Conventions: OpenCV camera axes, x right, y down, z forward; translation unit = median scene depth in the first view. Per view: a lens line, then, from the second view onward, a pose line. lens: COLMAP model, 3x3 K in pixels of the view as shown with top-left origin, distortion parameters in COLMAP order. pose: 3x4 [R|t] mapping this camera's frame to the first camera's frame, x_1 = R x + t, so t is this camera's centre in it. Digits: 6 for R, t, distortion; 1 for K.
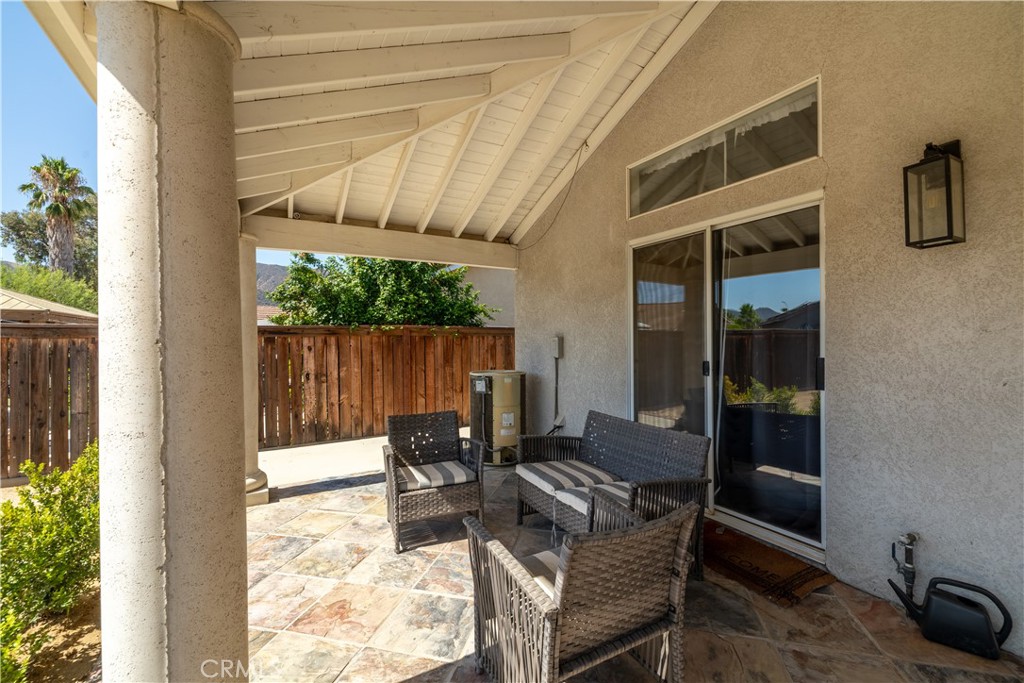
lens RADIAL K [[438.1, 0, 510.9], [0, 438.1, 343.4], [0, 0, 1]] dist [0.001201, 0.000211]
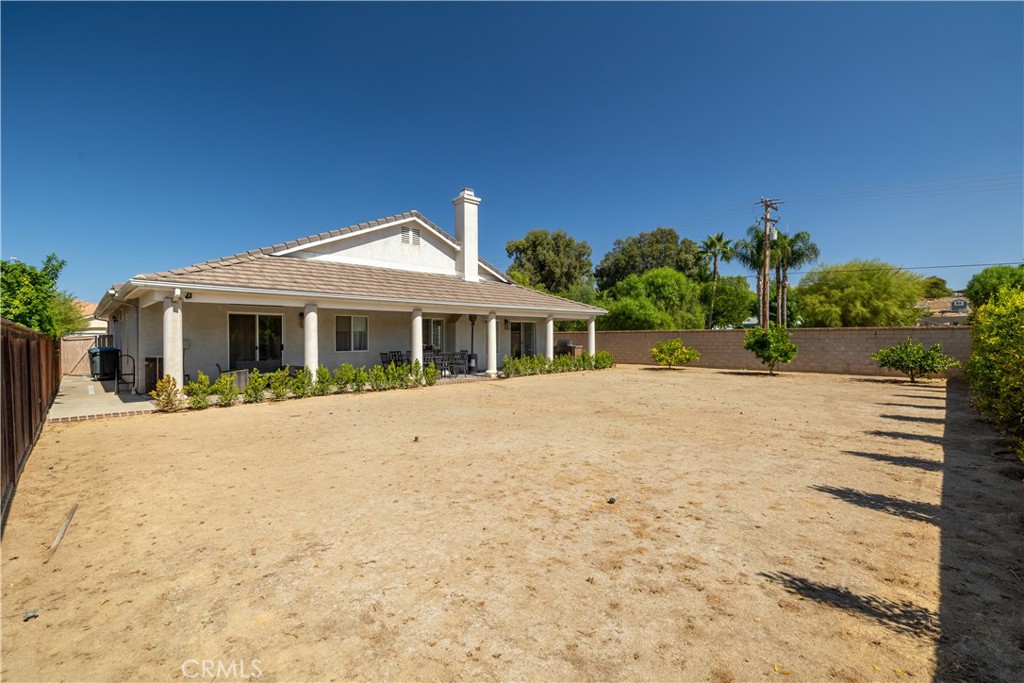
lens RADIAL K [[438.1, 0, 510.9], [0, 438.1, 343.4], [0, 0, 1]] dist [0.001201, 0.000211]
pose [[-0.270335, -0.007264, 0.962739, -2.169609], [0.010150, 0.999894, 0.010394, -0.003767], [-0.962713, 0.012582, -0.270233, -0.102956]]
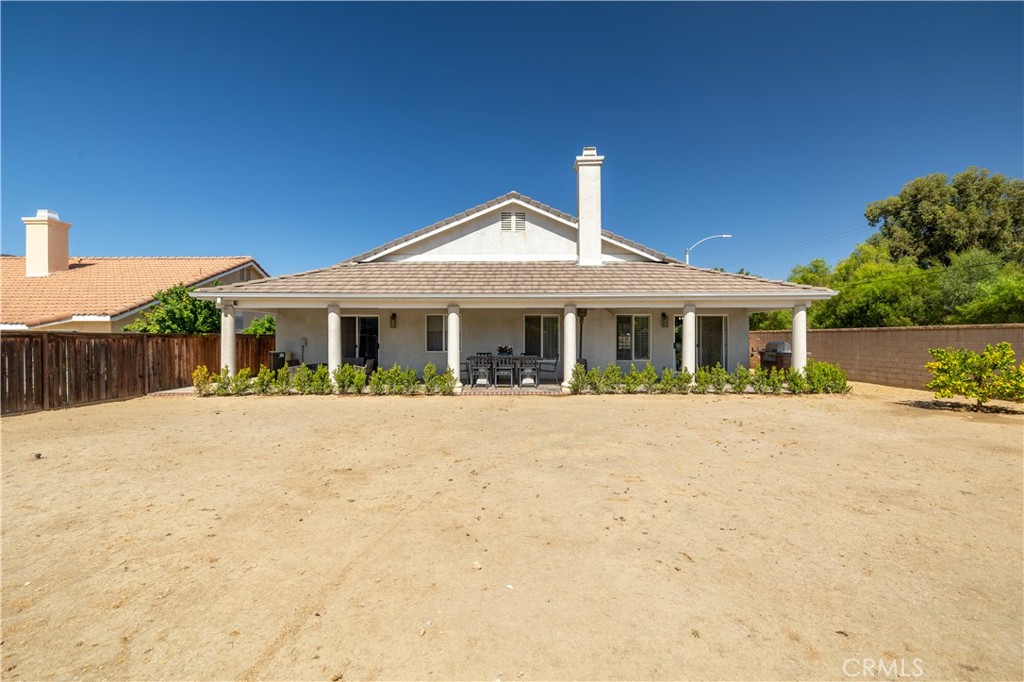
lens RADIAL K [[437.1, 0, 512.0], [0, 437.1, 341.0], [0, 0, 1]] dist [-0.000093, -0.000142]
pose [[0.484358, -0.002231, 0.874867, -1.456949], [0.001860, 0.999997, 0.001521, -0.002967], [-0.874868, 0.000891, 0.484361, -1.394069]]
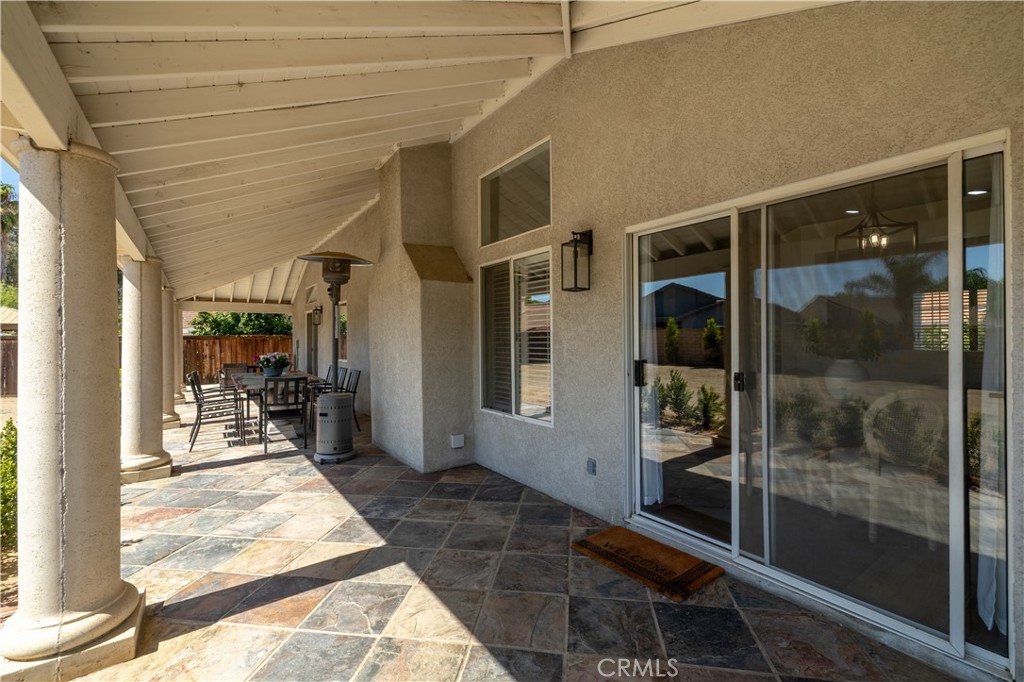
lens RADIAL K [[438.0, 0, 512.2], [0, 438.0, 335.2], [0, 0, 1]] dist [0.001269, 0.000053]
pose [[0.992996, -0.003087, 0.118106, 0.873618], [0.004142, 0.999954, -0.008688, -0.013339], [-0.118074, 0.009117, 0.992963, -1.504042]]
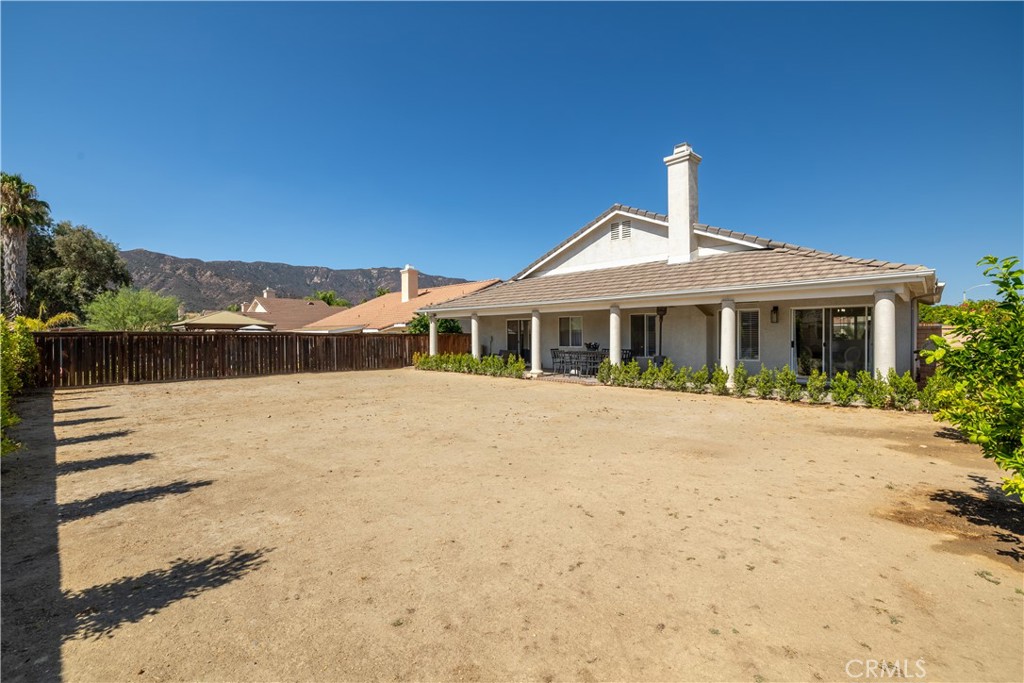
lens RADIAL K [[439.6, 0, 512.0], [0, 439.6, 341.5], [0, 0, 1]] dist [0.010535, -0.000024]
pose [[0.956615, -0.003663, 0.291333, -0.770681], [0.001180, 0.999961, 0.008697, -0.003737], [-0.291353, -0.007976, 0.956582, -2.598520]]
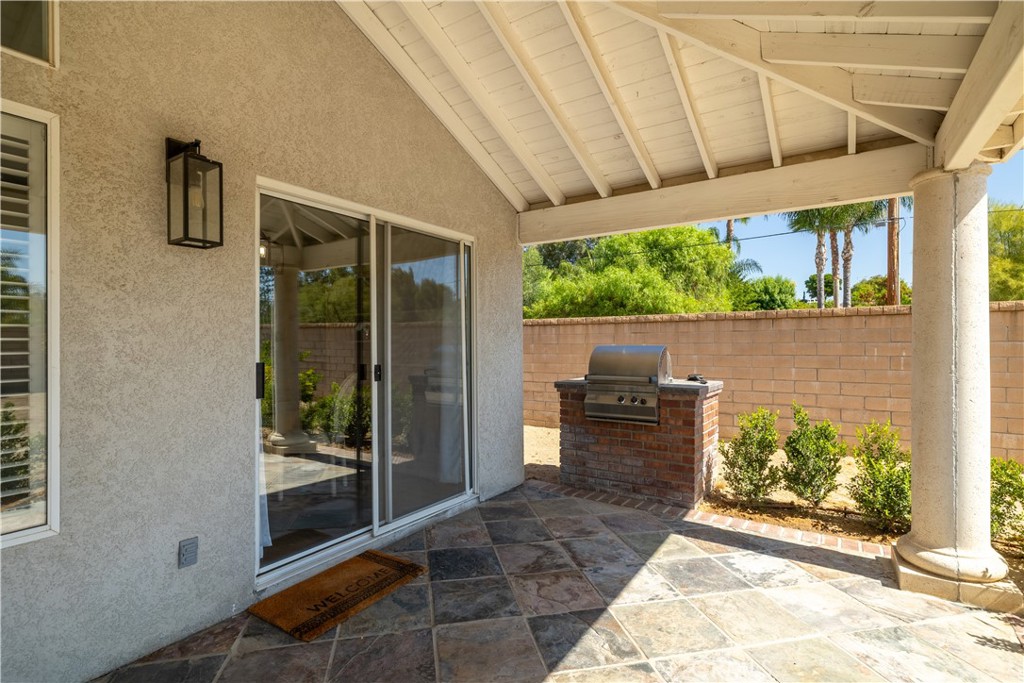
lens RADIAL K [[498.0, 0, 512.0], [0, 498.0, 341.5], [0, 0, 1]] dist [-0.001436, -0.000175]
pose [[-0.460160, 0.009561, 0.887784, 0.604353], [0.012389, 0.999914, -0.004348, -0.001303], [-0.887749, 0.008998, -0.460239, -1.008208]]
